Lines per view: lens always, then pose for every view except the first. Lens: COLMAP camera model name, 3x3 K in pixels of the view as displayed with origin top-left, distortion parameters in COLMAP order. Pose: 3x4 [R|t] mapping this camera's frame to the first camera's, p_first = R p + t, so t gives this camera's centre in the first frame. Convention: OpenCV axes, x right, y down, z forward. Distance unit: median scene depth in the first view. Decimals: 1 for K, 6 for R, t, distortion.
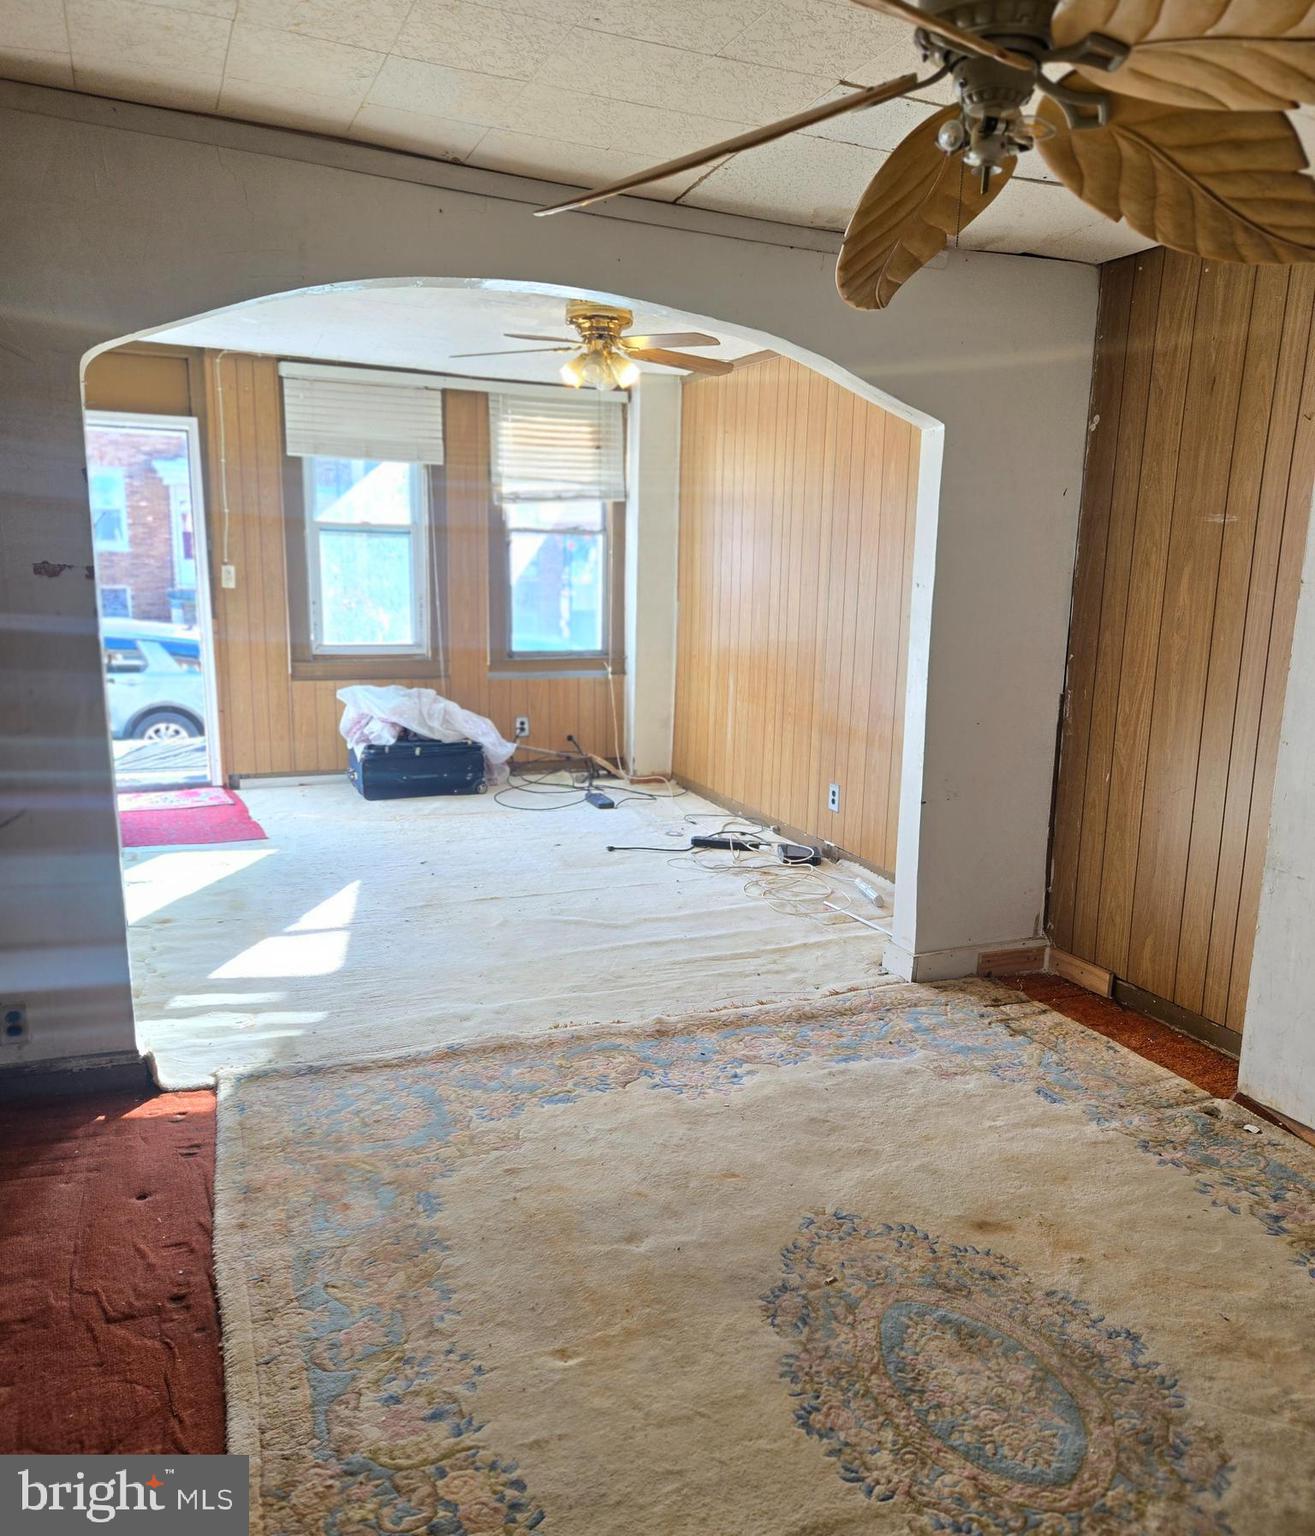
lens RADIAL K [[1184.8, 0, 683.2], [0, 1184.8, 786.8], [0, 0, 1]] dist [0.084584, -0.077370]
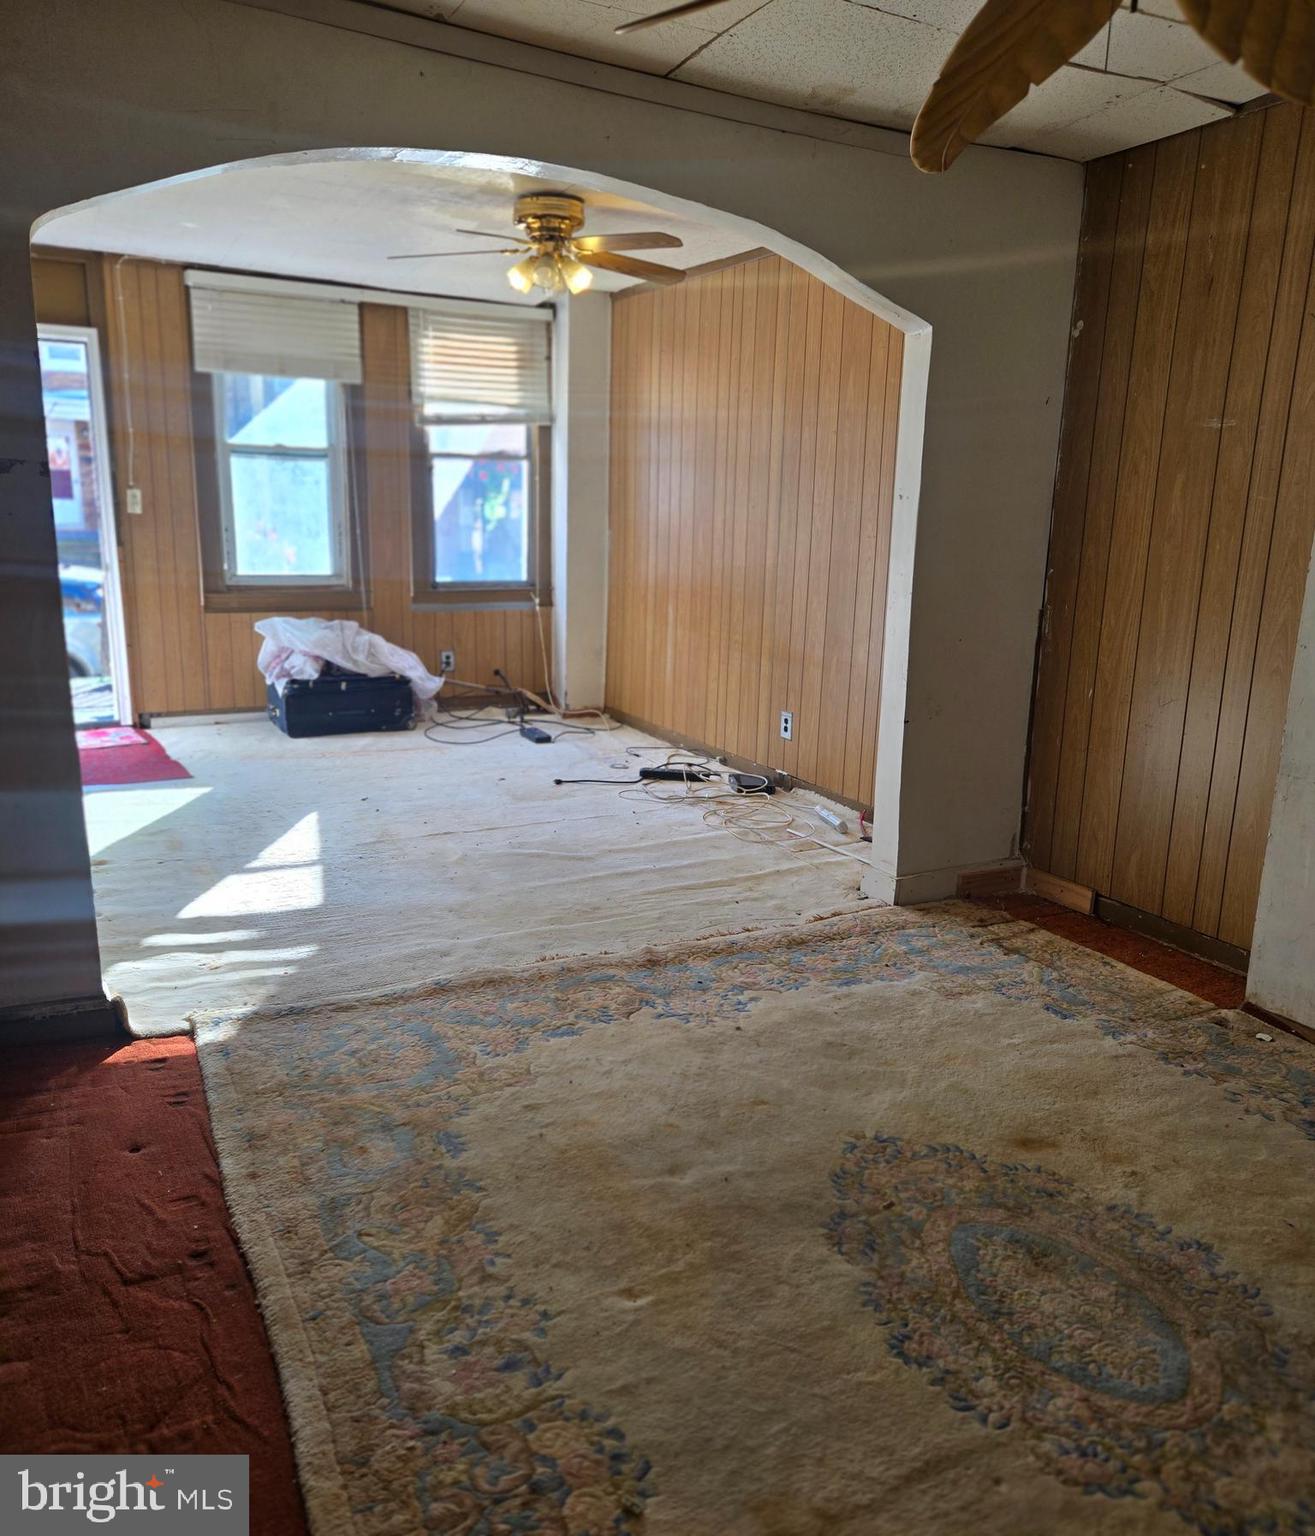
lens RADIAL K [[1182.8, 0, 657.5], [0, 1182.8, 768.0], [0, 0, 1]] dist [0.082771, -0.074563]
pose [[0.996916, -0.017688, 0.076461, -0.096293], [0.015391, 0.999415, 0.030531, 0.022793], [-0.076956, -0.029260, 0.996605, 0.053264]]
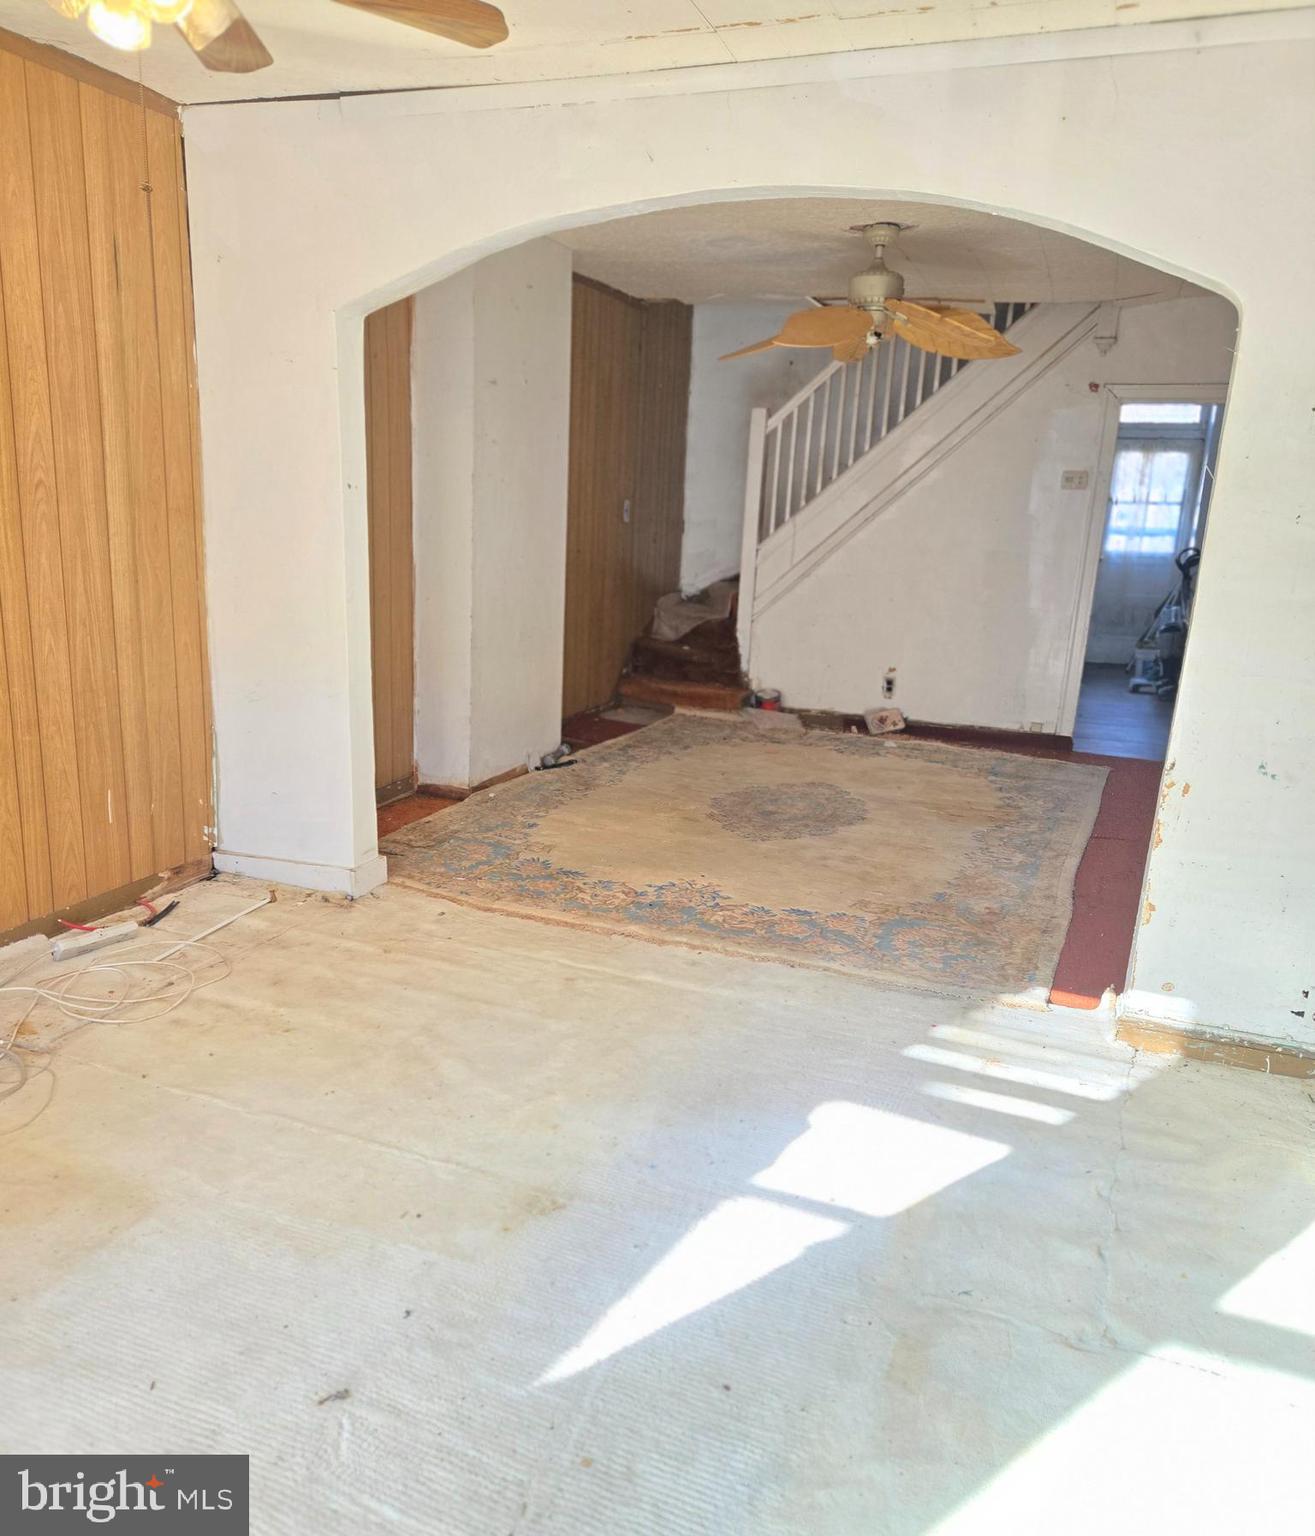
lens RADIAL K [[1182.8, 0, 657.5], [0, 1182.8, 768.0], [0, 0, 1]] dist [0.082771, -0.074563]
pose [[-0.715464, -0.218081, 0.663741, -0.794827], [0.073985, 0.921042, 0.382372, -0.373959], [-0.694721, 0.322681, -0.642837, 1.844960]]
